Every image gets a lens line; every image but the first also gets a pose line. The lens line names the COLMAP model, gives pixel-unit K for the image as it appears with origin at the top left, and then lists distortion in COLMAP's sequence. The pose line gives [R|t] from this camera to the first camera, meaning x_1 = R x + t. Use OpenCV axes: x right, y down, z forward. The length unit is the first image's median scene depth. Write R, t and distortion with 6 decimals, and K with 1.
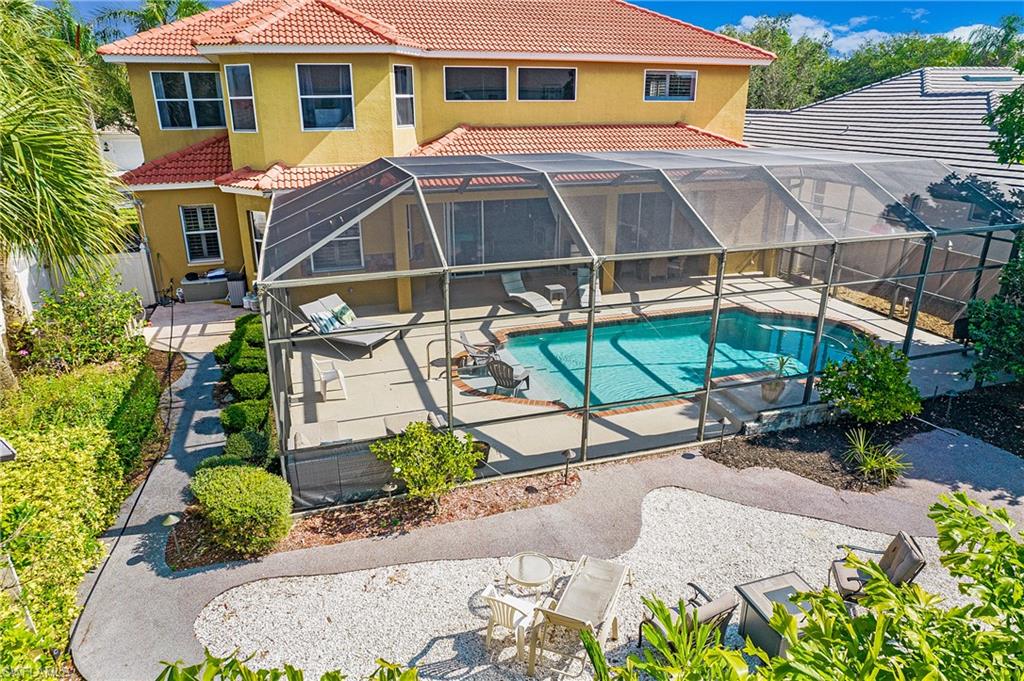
lens RADIAL K [[645.2, 0, 512.0], [0, 645.2, 340.5], [0, 0, 1]] dist [-0.027353, 0.003682]
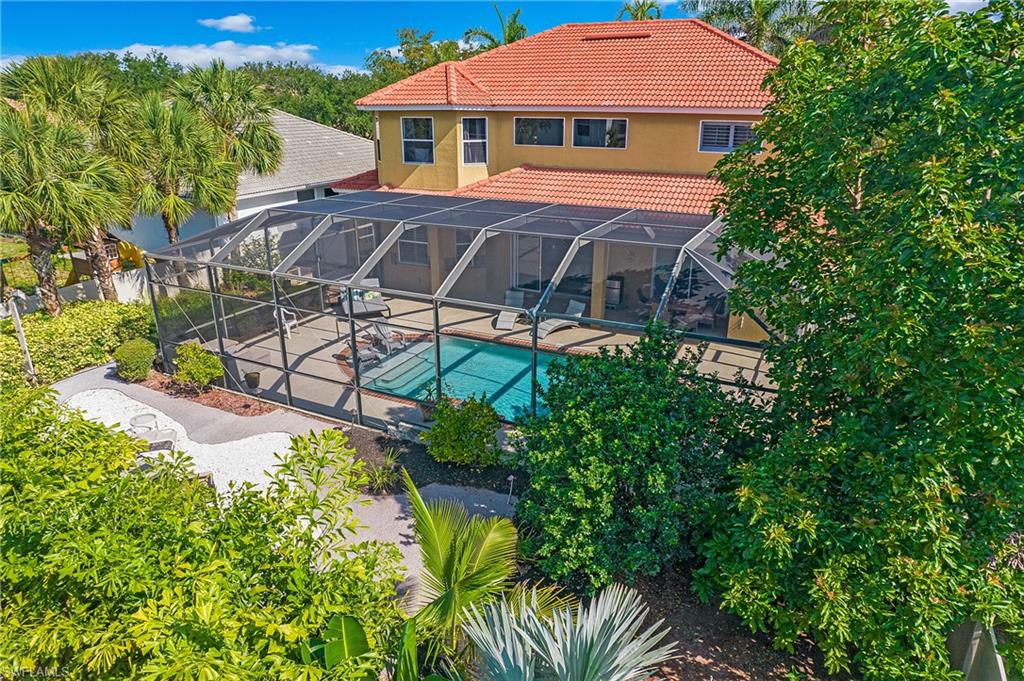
lens RADIAL K [[645.2, 0, 512.0], [0, 645.2, 340.5], [0, 0, 1]] dist [-0.027353, 0.003682]
pose [[0.717509, 0.245917, -0.651694, 0.867984], [-0.245226, 0.964887, 0.094108, -0.139649], [0.651955, 0.092289, 0.752621, 0.117086]]
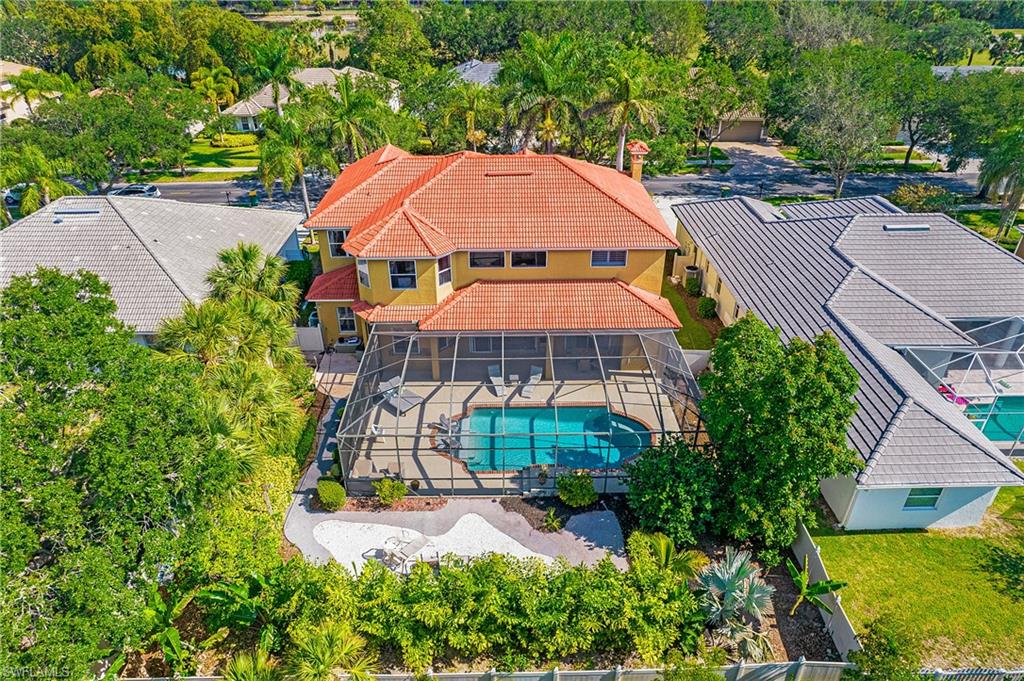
lens RADIAL K [[645.2, 0, 512.0], [0, 645.2, 340.5], [0, 0, 1]] dist [-0.027353, 0.003682]
pose [[0.957293, 0.149025, -0.247753, 0.550708], [-0.102915, 0.976437, 0.189680, -0.586878], [0.270182, -0.156082, 0.950074, -0.826268]]
